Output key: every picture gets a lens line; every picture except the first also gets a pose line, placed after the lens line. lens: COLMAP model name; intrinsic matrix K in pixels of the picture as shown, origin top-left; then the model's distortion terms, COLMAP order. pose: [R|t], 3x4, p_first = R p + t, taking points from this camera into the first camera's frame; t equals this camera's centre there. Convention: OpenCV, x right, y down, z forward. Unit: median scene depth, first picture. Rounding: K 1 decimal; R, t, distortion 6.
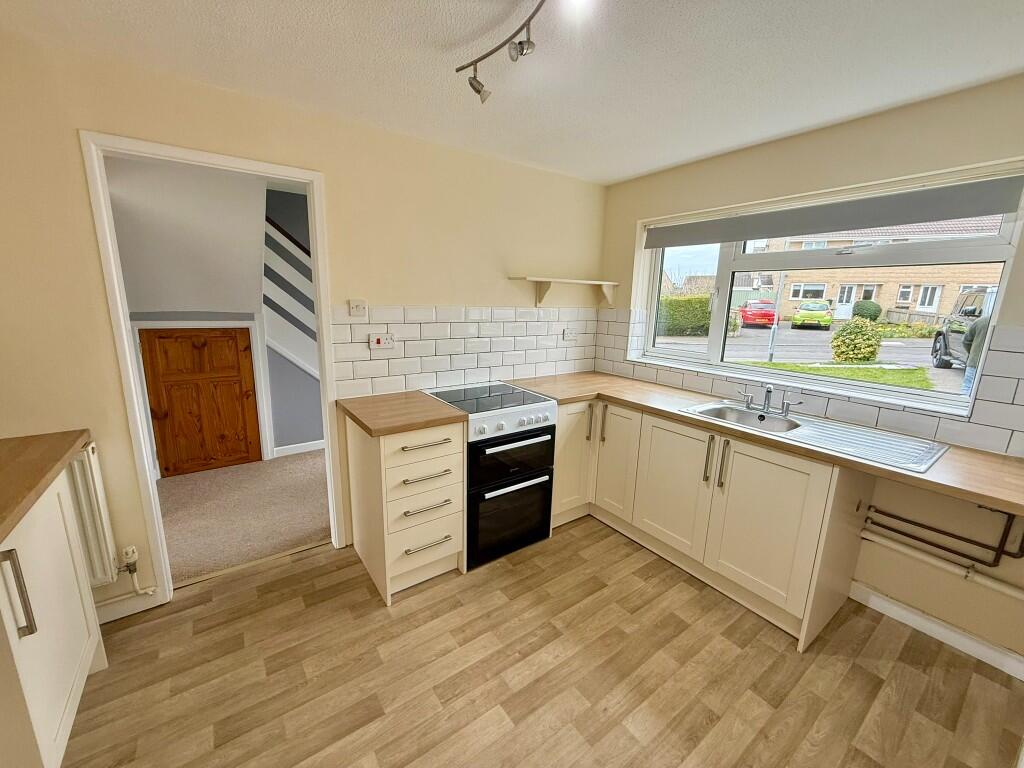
lens RADIAL K [[401.5, 0, 509.2], [0, 401.5, 384.3], [0, 0, 1]] dist [-0.007209, 0.000060]
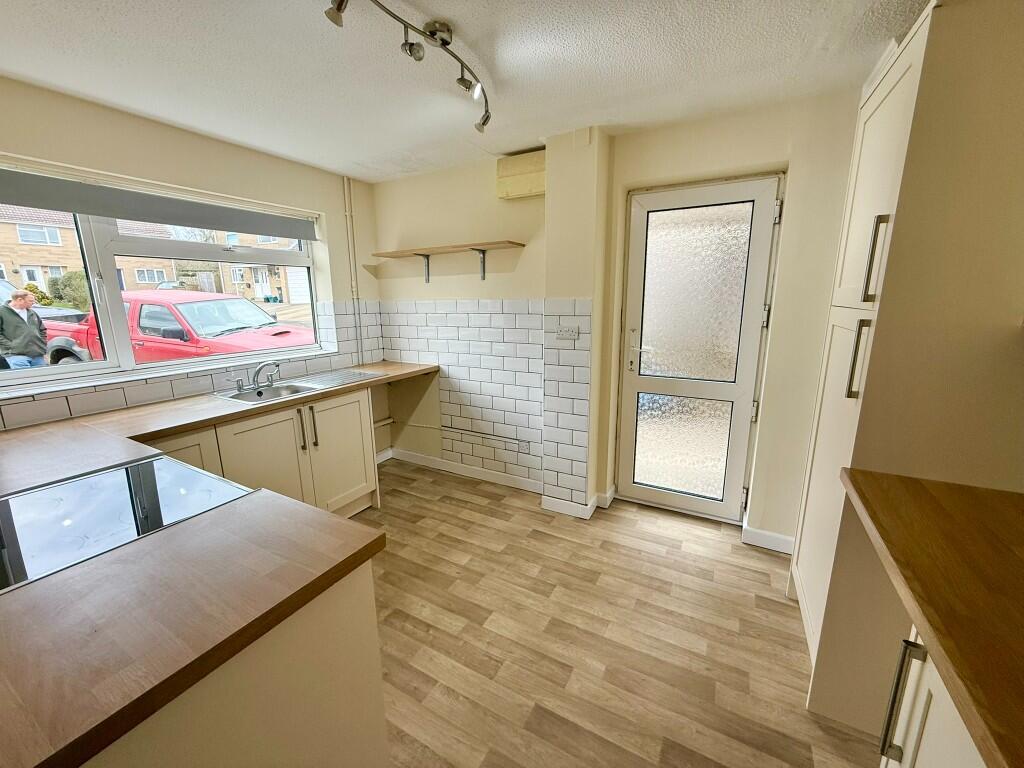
lens RADIAL K [[401.5, 0, 509.2], [0, 401.5, 384.3], [0, 0, 1]] dist [-0.007209, 0.000060]
pose [[-0.420609, -0.209355, 0.882756, -0.908270], [0.190462, 0.930951, 0.311534, -0.220855], [-0.887024, 0.299166, -0.351693, 1.063857]]
